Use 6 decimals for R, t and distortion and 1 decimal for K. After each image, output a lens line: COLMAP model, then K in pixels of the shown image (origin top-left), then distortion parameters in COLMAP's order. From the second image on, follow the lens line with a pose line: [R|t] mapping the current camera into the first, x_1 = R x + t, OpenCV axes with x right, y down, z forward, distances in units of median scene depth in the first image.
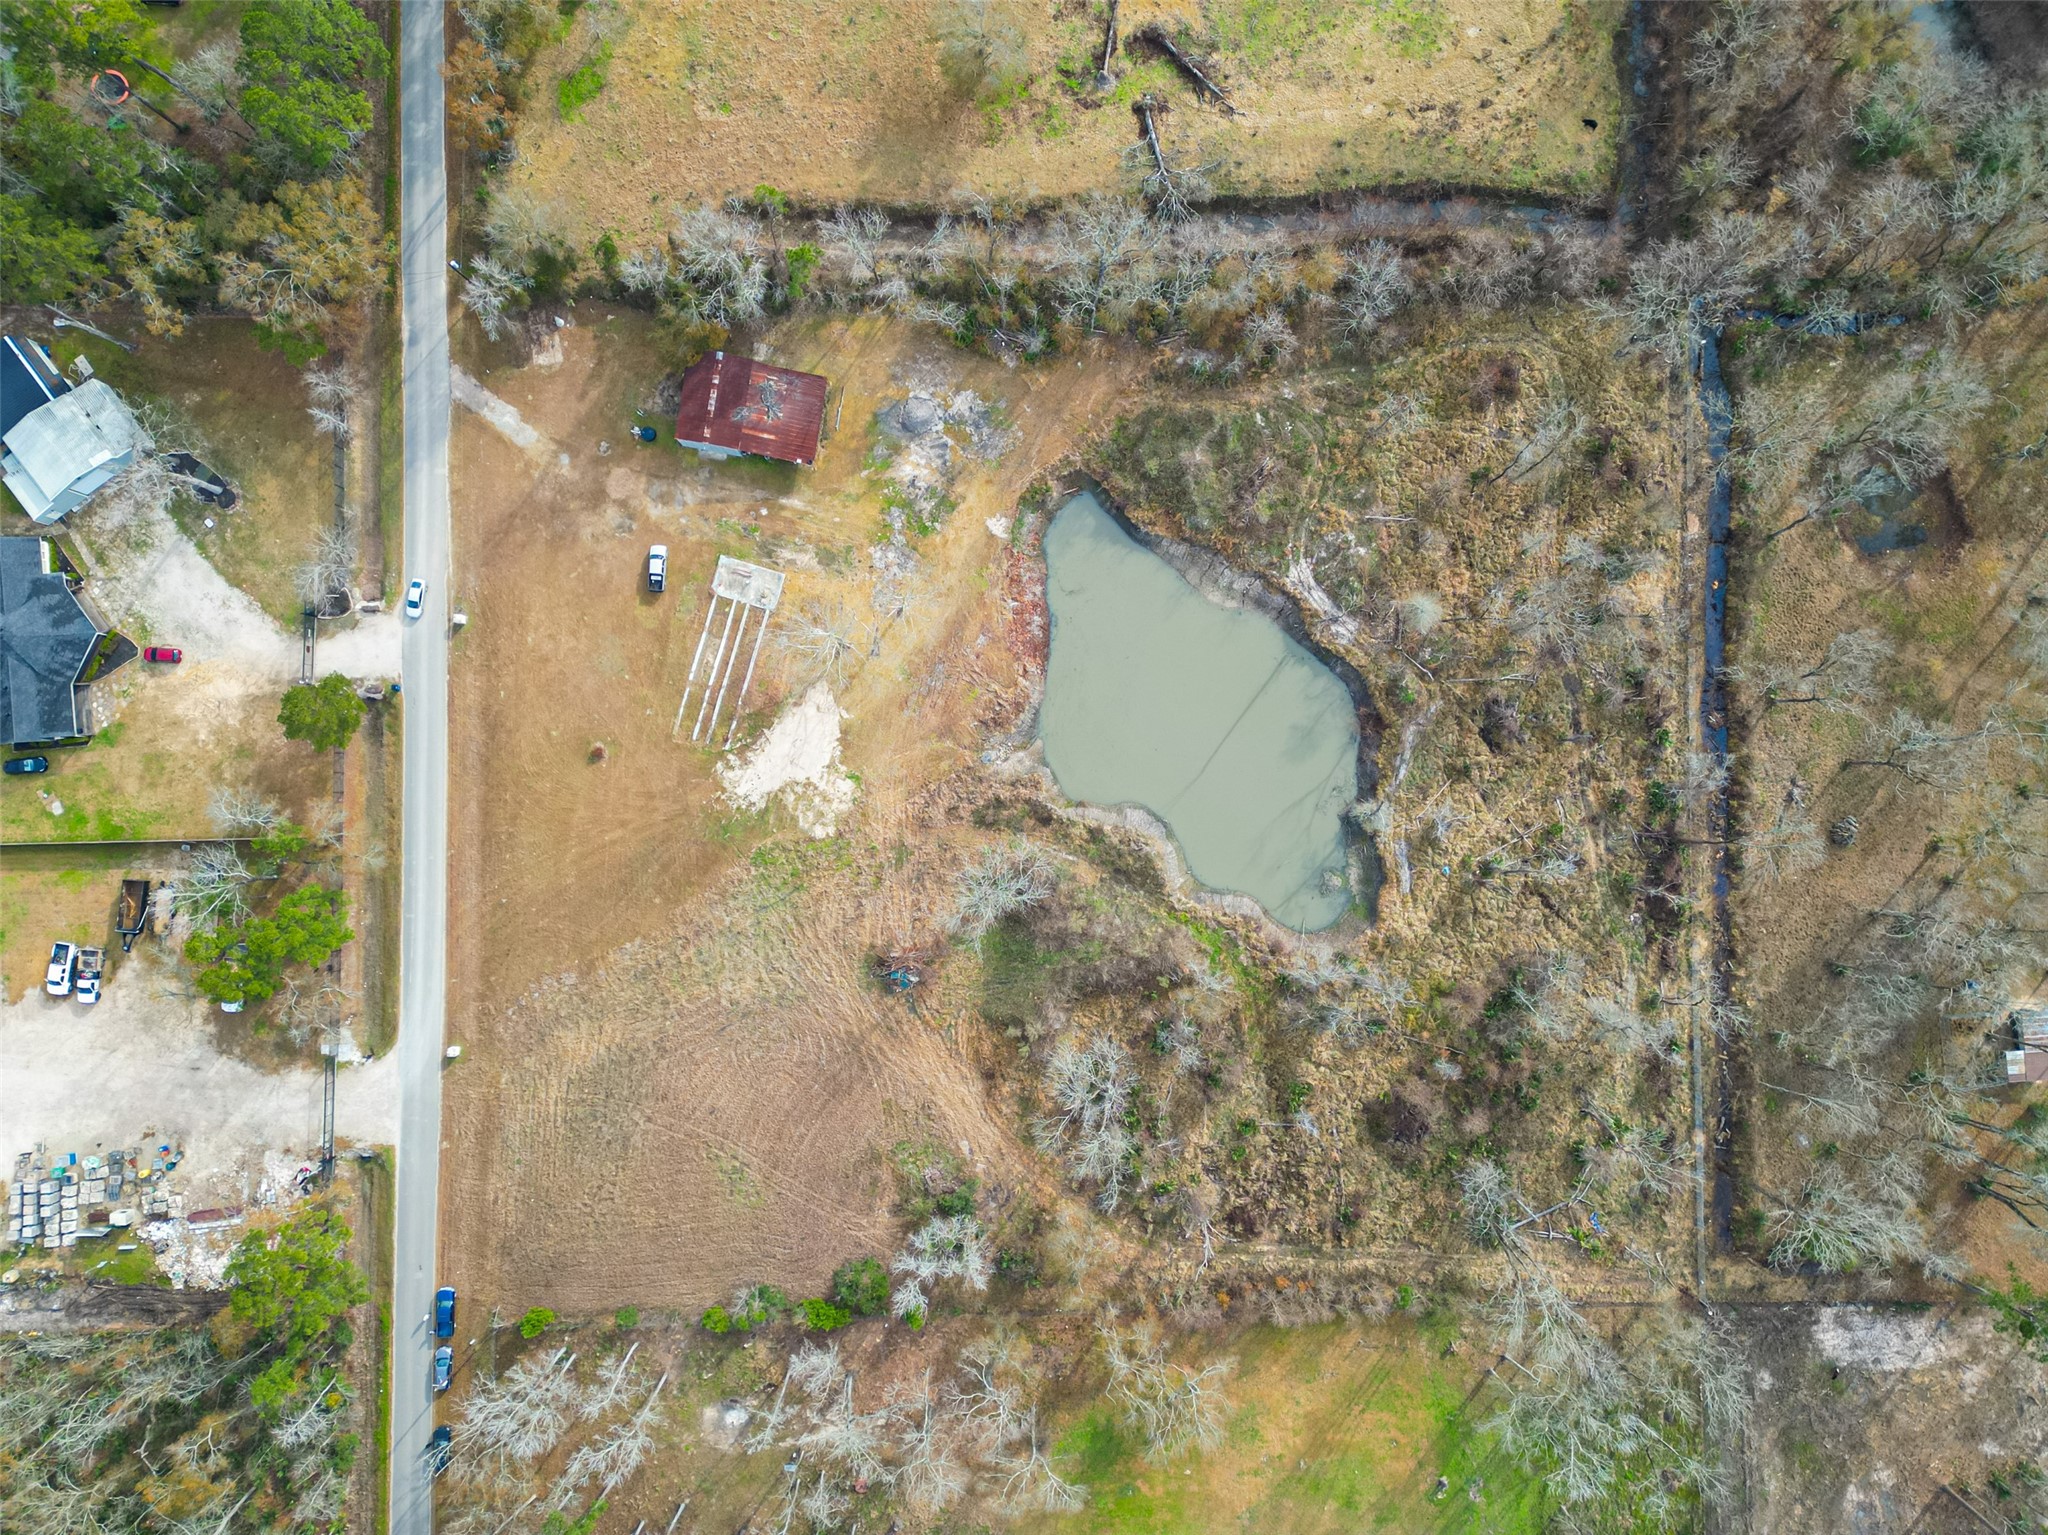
lens RADIAL K [[1420.3, 0, 1021.7], [0, 1420.3, 775.9], [0, 0, 1]] dist [0.077852, -0.072356]
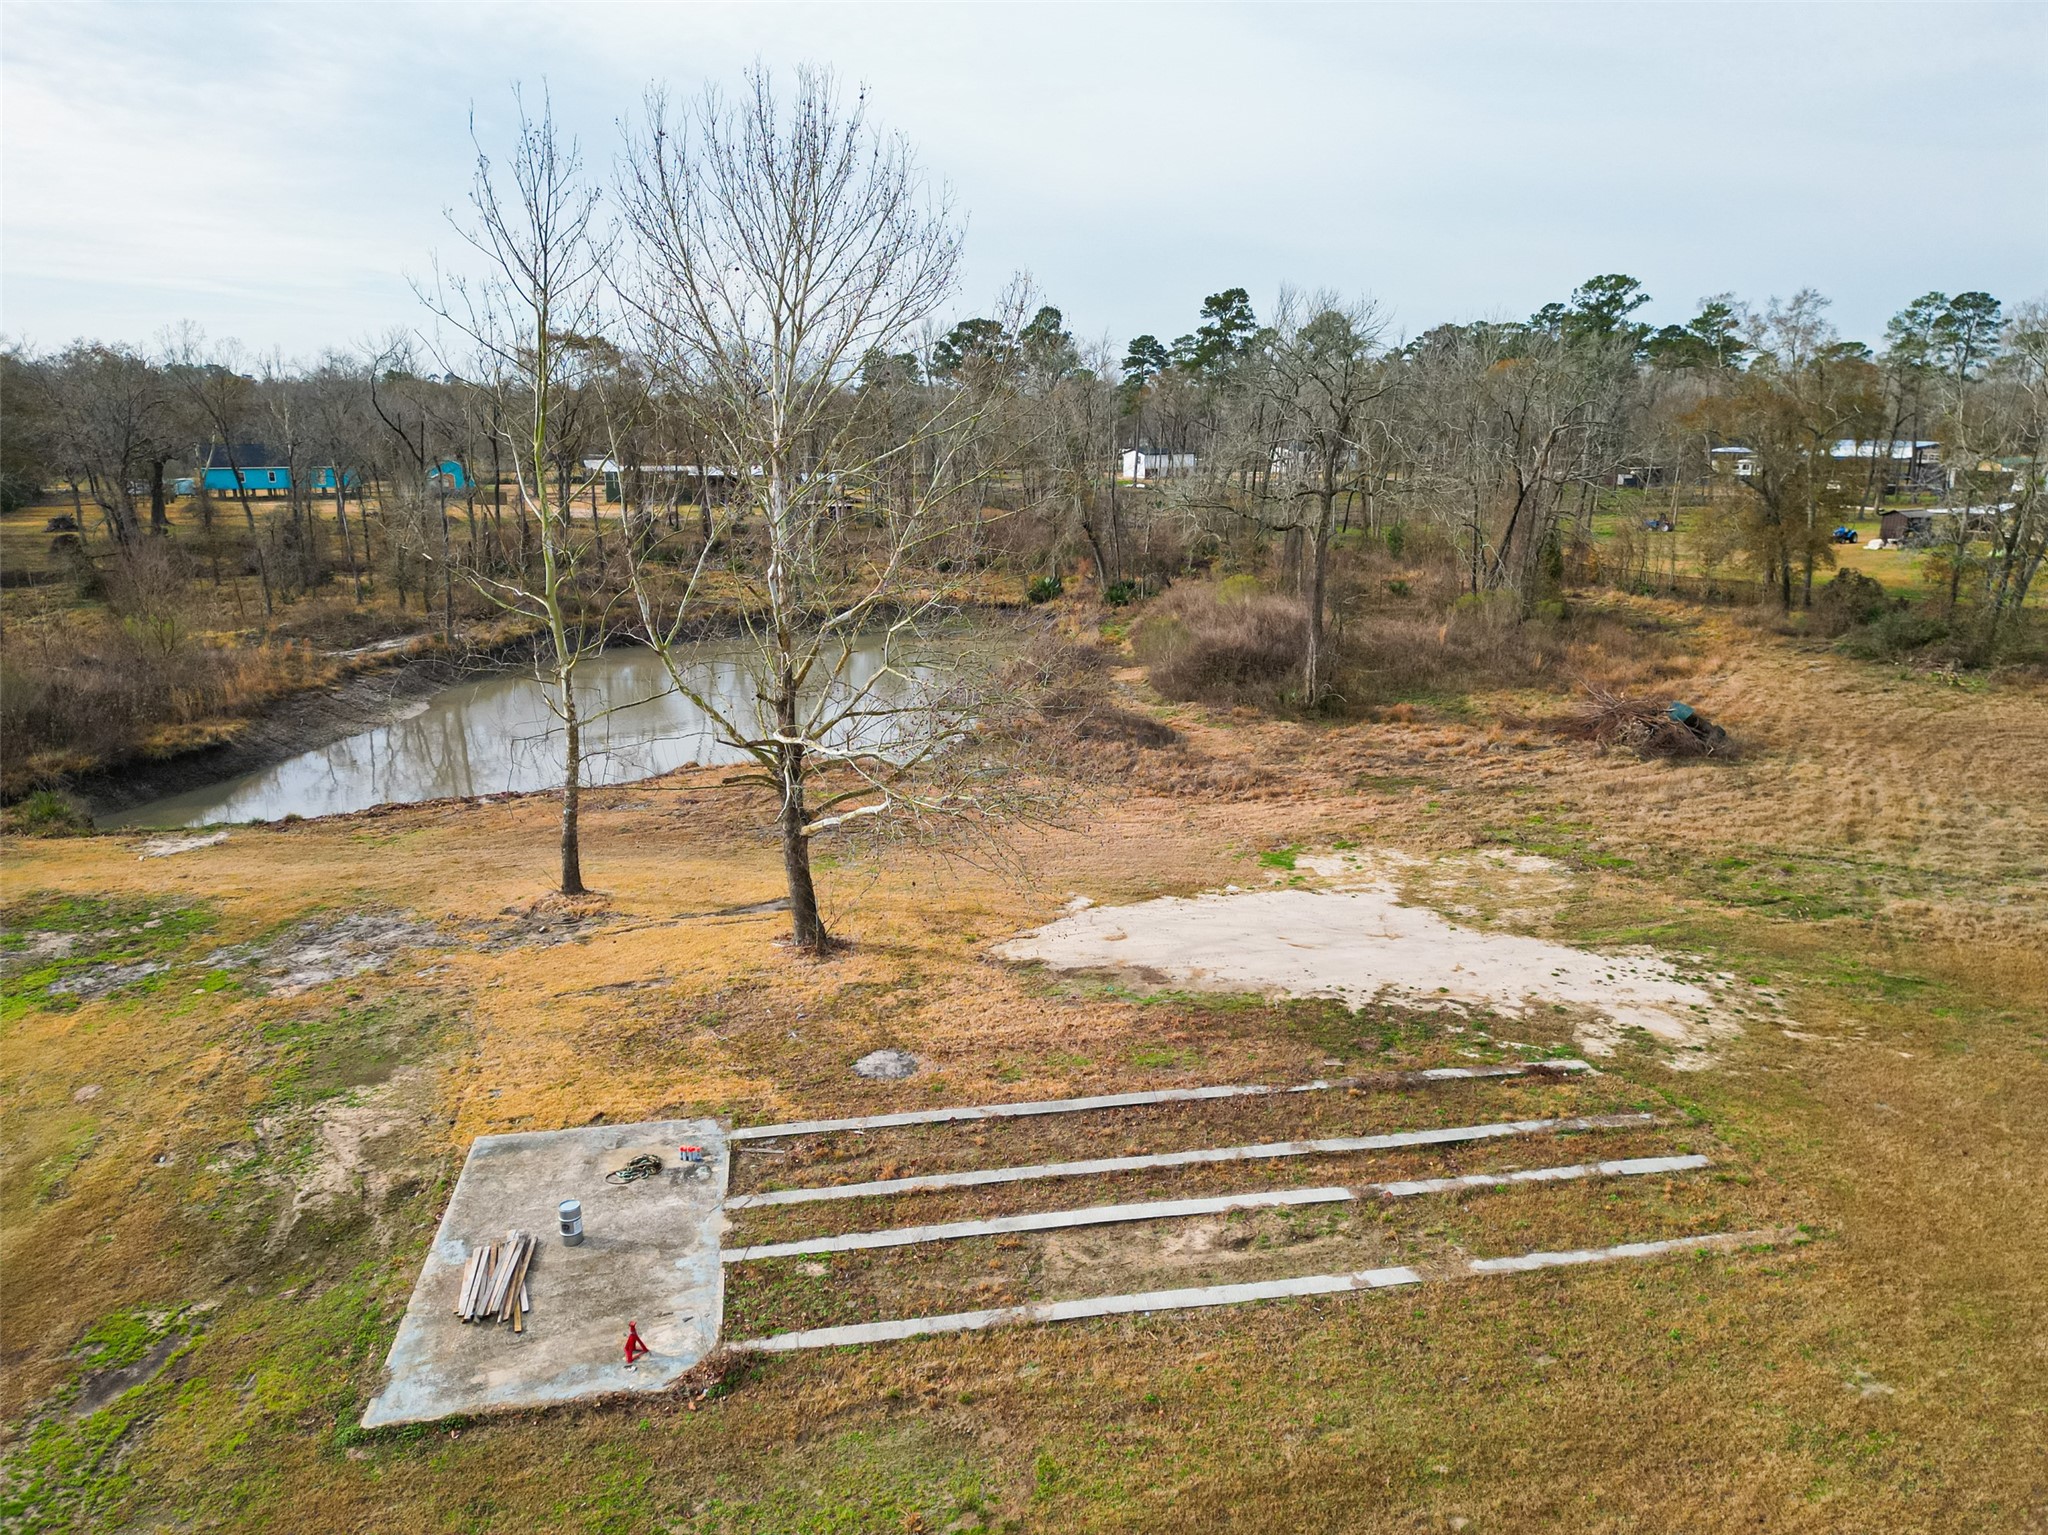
lens RADIAL K [[1431.2, 0, 1024.0], [0, 1431.2, 767.5], [0, 0, 1]] dist [0.062212, -0.044852]
pose [[-0.447389, -0.235659, 0.862733, -0.318629], [0.894064, -0.093929, 0.437980, -0.152834], [-0.022178, 0.967286, 0.252717, 0.917964]]
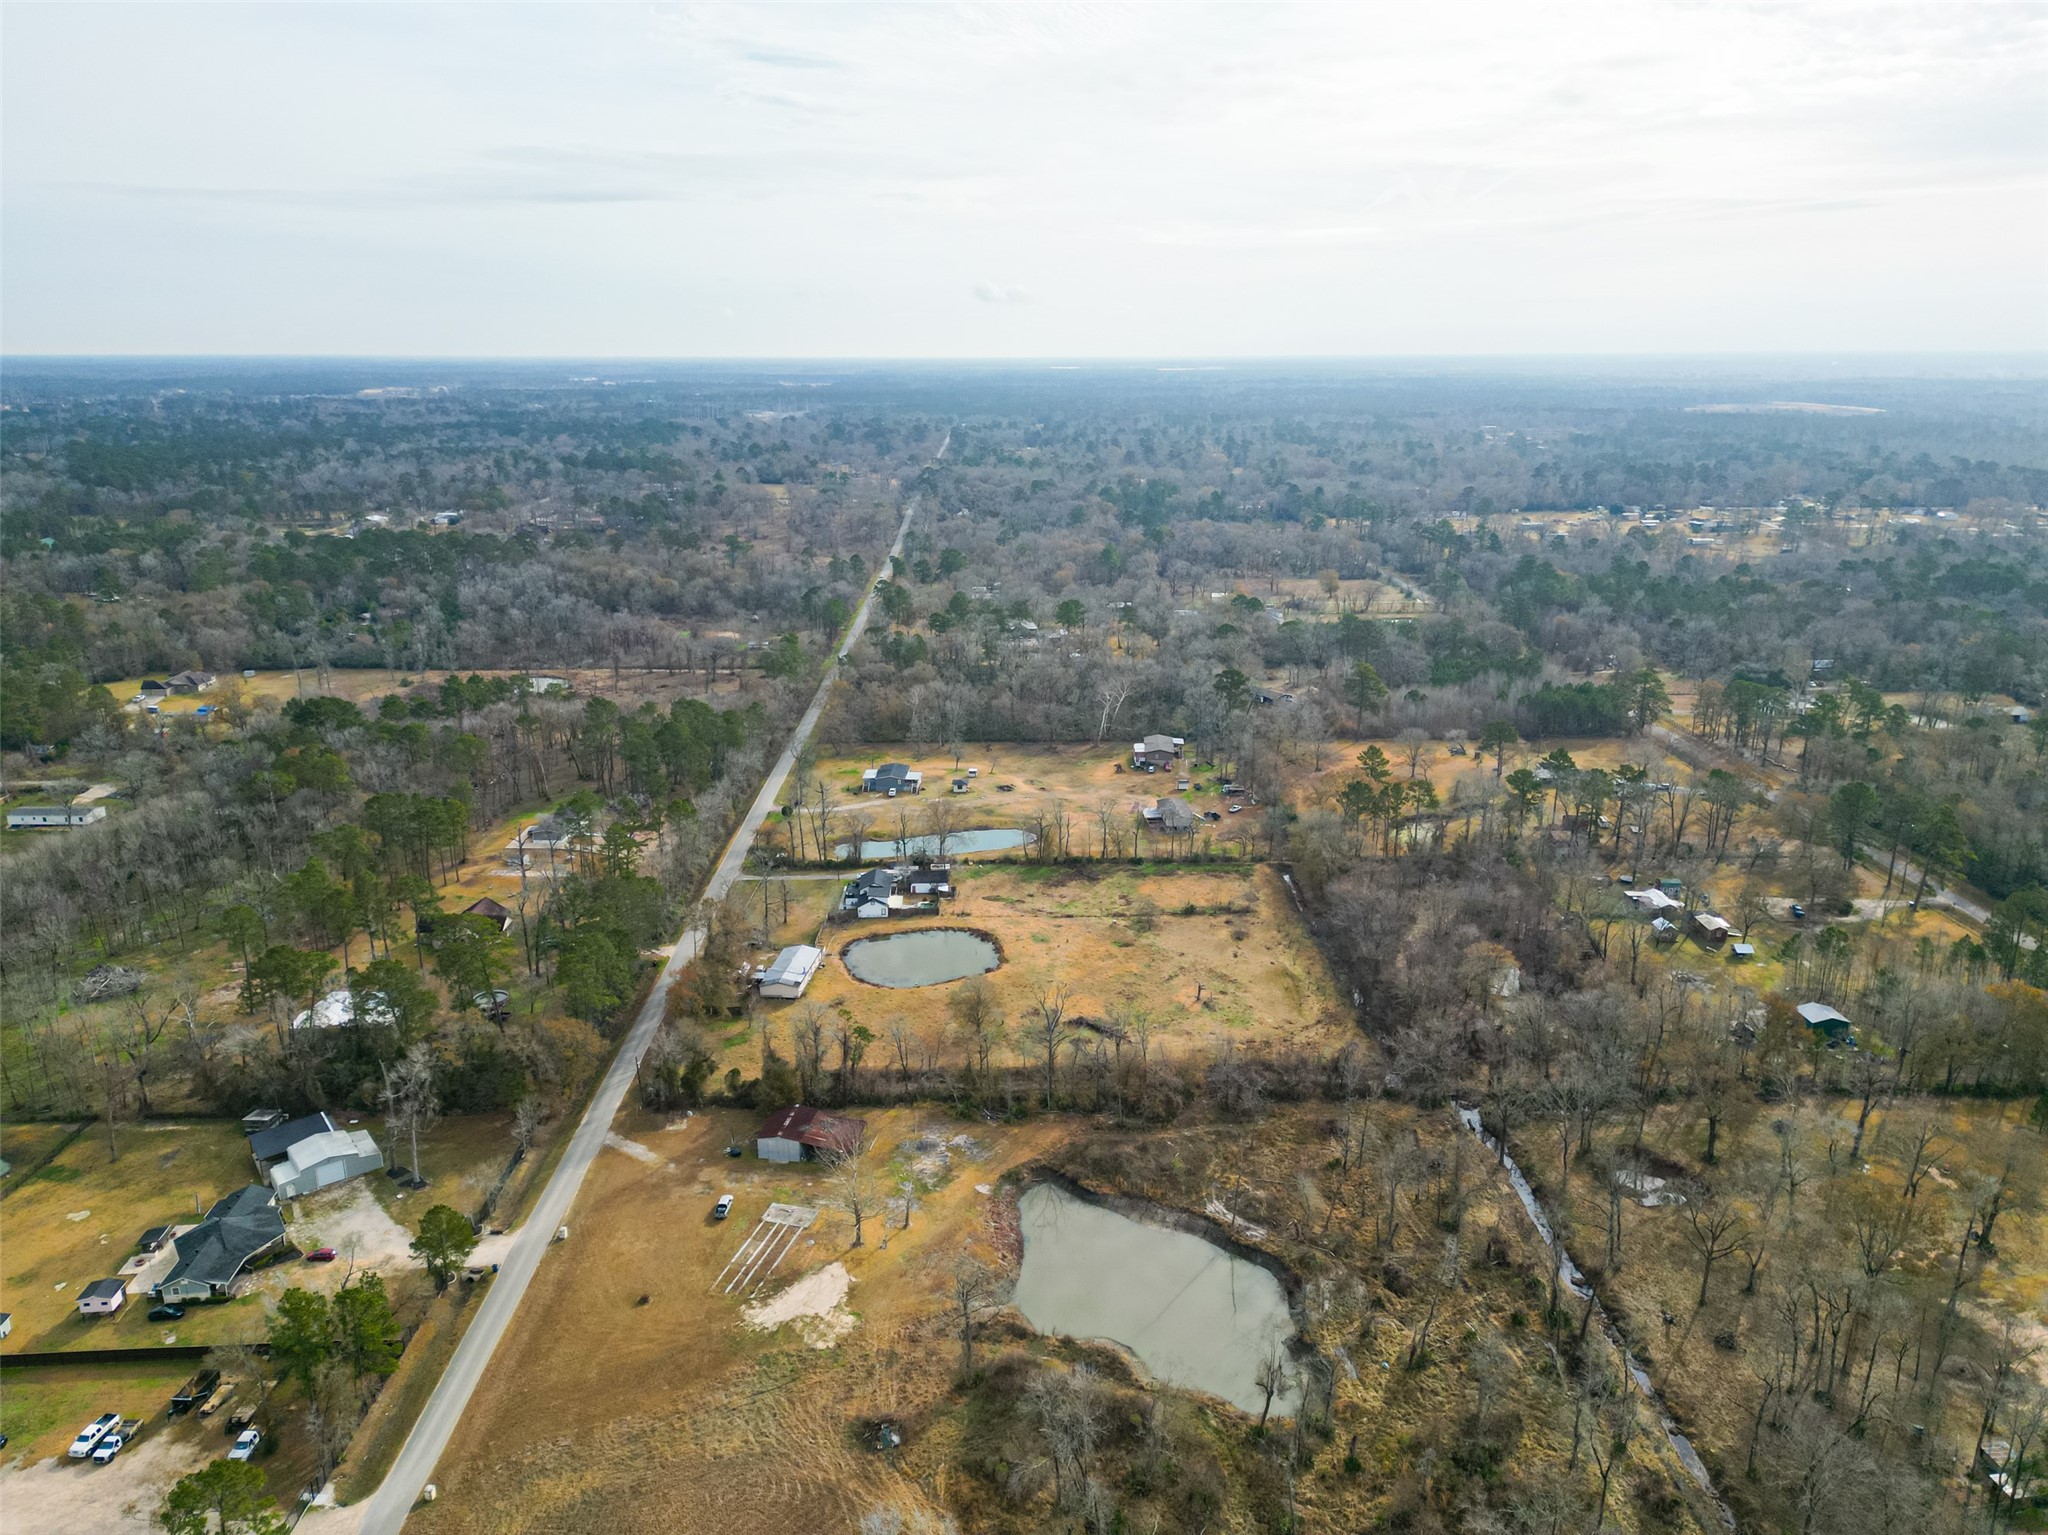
lens RADIAL K [[1420.3, 0, 1021.7], [0, 1420.3, 775.9], [0, 0, 1]] dist [0.077852, -0.072356]
pose [[0.999688, -0.024399, 0.005377, 0.021909], [0.012508, 0.302454, -0.953082, 0.988839], [0.021629, 0.952851, 0.302665, 0.227251]]
